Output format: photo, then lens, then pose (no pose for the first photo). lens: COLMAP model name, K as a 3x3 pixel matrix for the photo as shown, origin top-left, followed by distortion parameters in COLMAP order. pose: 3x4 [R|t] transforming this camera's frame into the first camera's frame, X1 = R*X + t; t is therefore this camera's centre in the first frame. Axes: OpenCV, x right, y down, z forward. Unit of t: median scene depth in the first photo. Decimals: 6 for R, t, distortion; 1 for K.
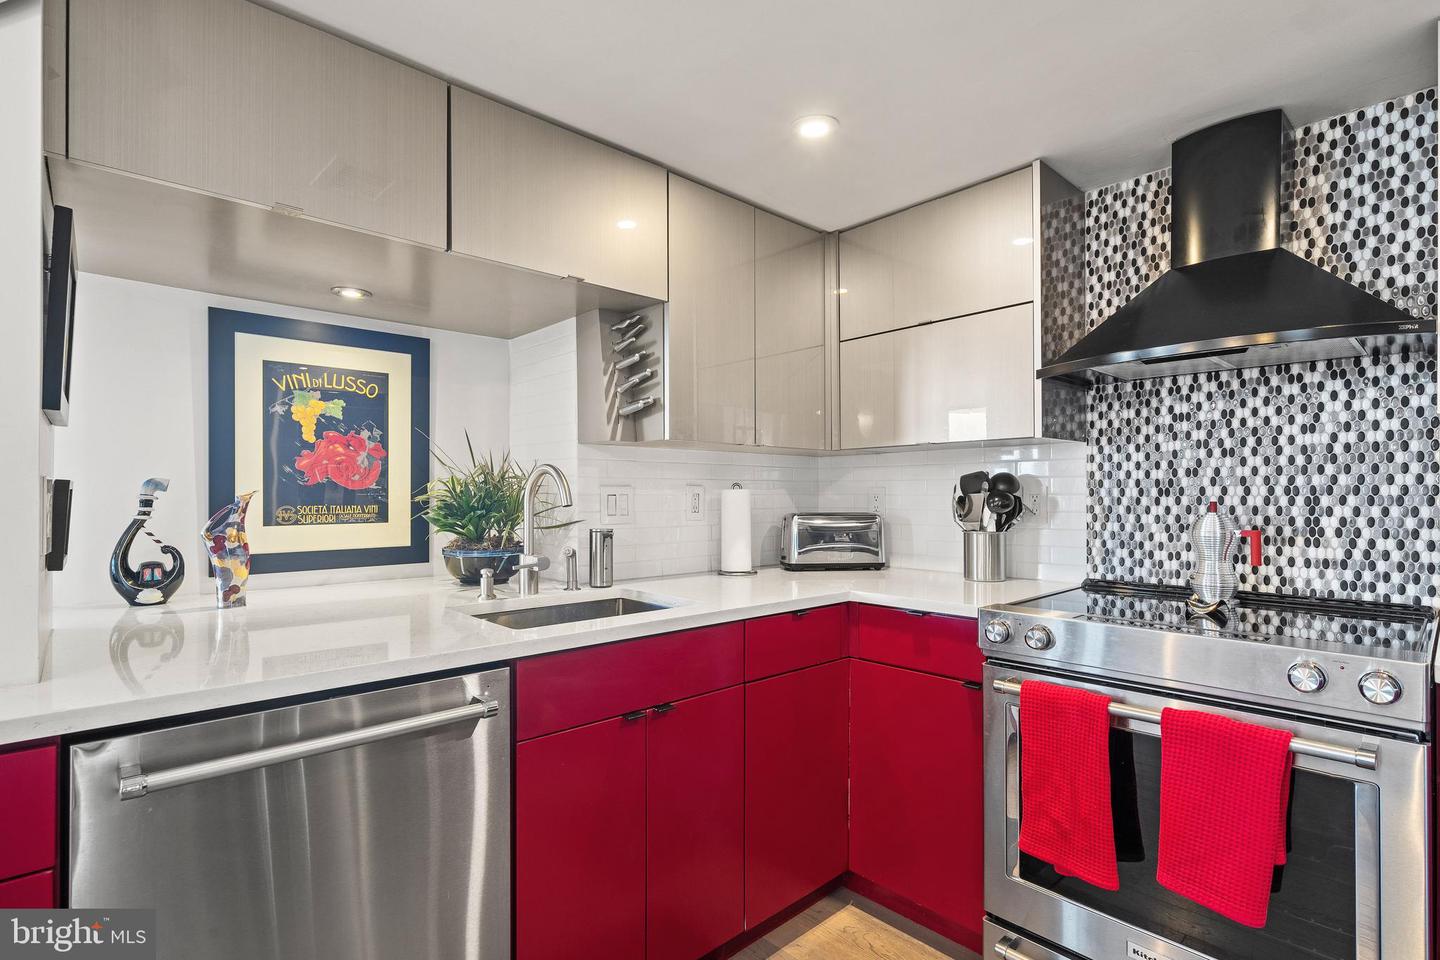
lens RADIAL K [[689.8, 0, 740.9], [0, 689.8, 497.4], [0, 0, 1]] dist [0.003958, -0.002023]
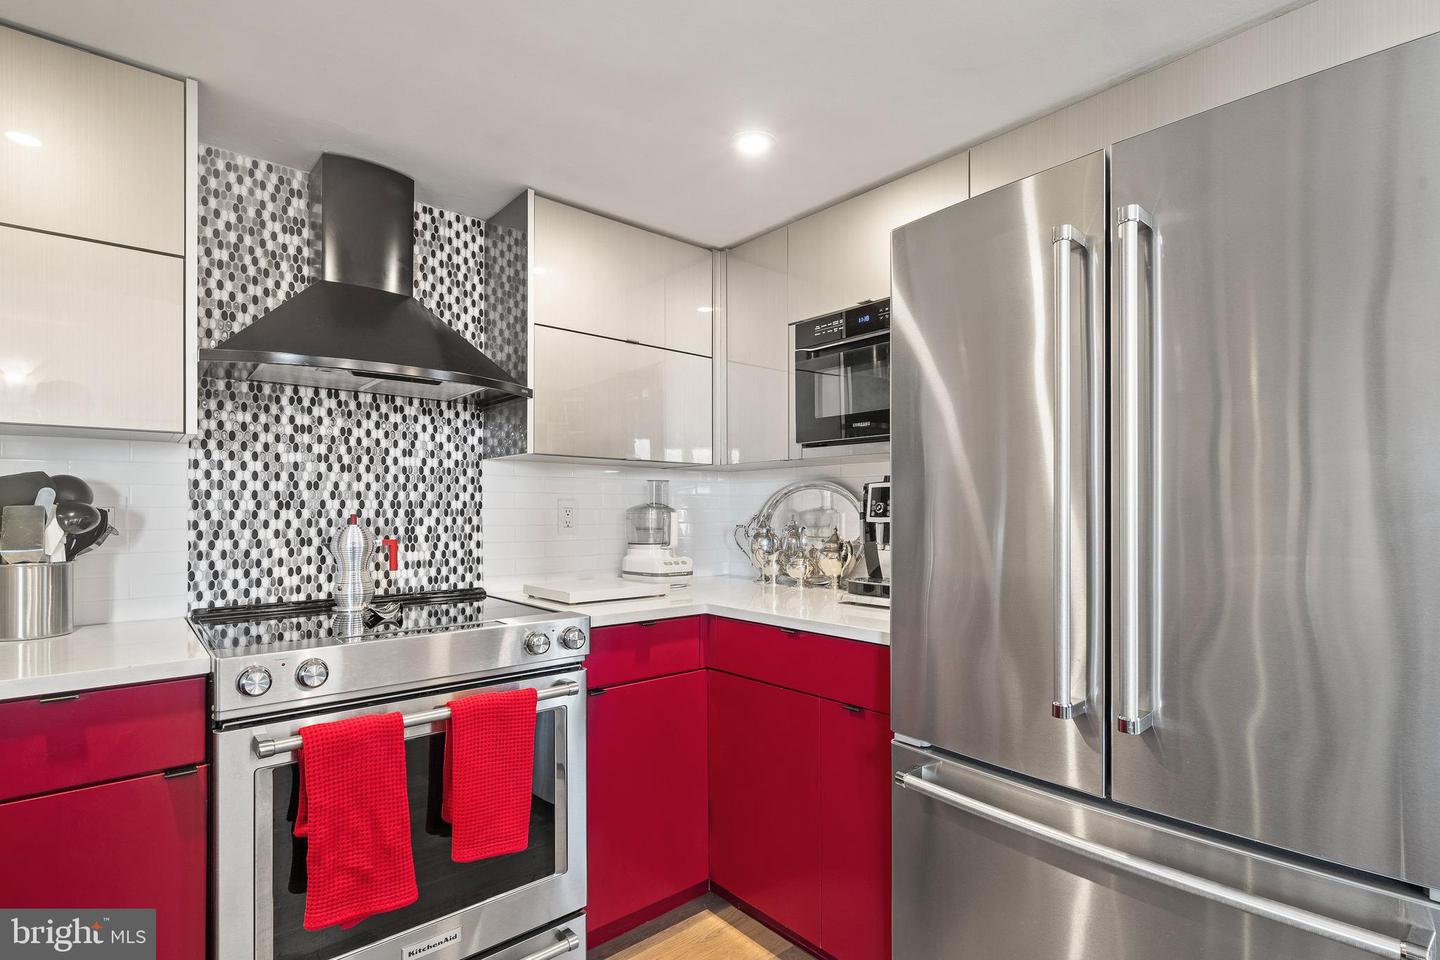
lens RADIAL K [[689.8, 0, 720.7], [0, 689.8, 508.1], [0, 0, 1]] dist [0.003958, -0.002023]
pose [[0.058628, 0.004028, 0.998272, -0.309934], [0.005340, 0.999976, -0.004349, 0.004038], [-0.998266, 0.005585, 0.058606, 0.352601]]
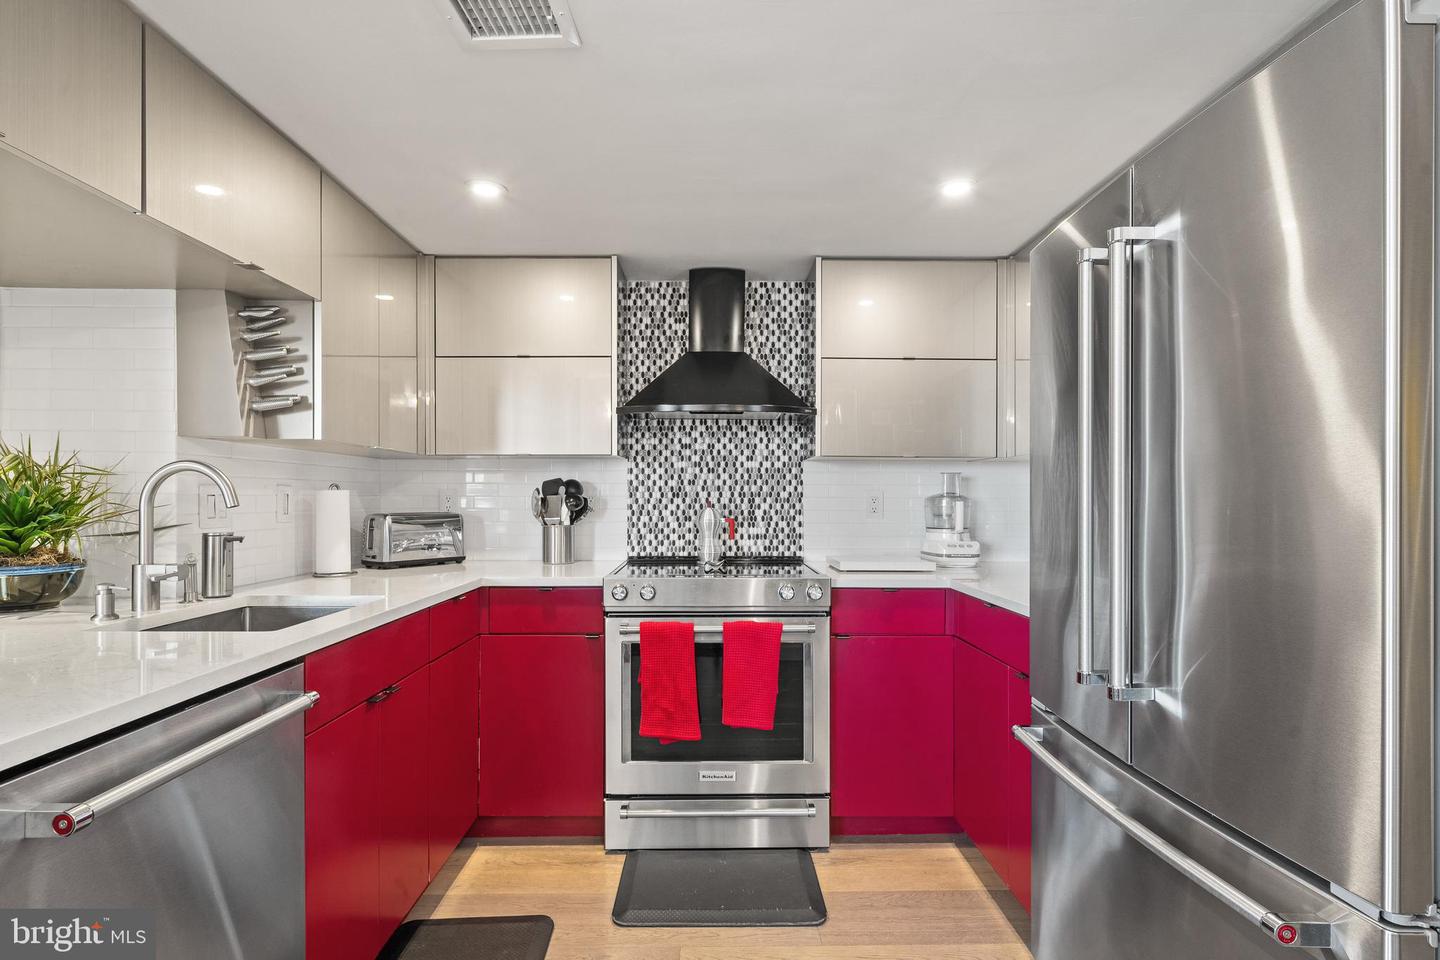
lens RADIAL K [[689.8, 0, 723.2], [0, 689.8, 501.5], [0, 0, 1]] dist [0.003958, -0.002023]
pose [[0.678982, -0.002192, 0.734152, -0.435192], [0.000053, 0.999996, 0.002937, 0.002239], [-0.734155, -0.001956, 0.678979, -0.102516]]
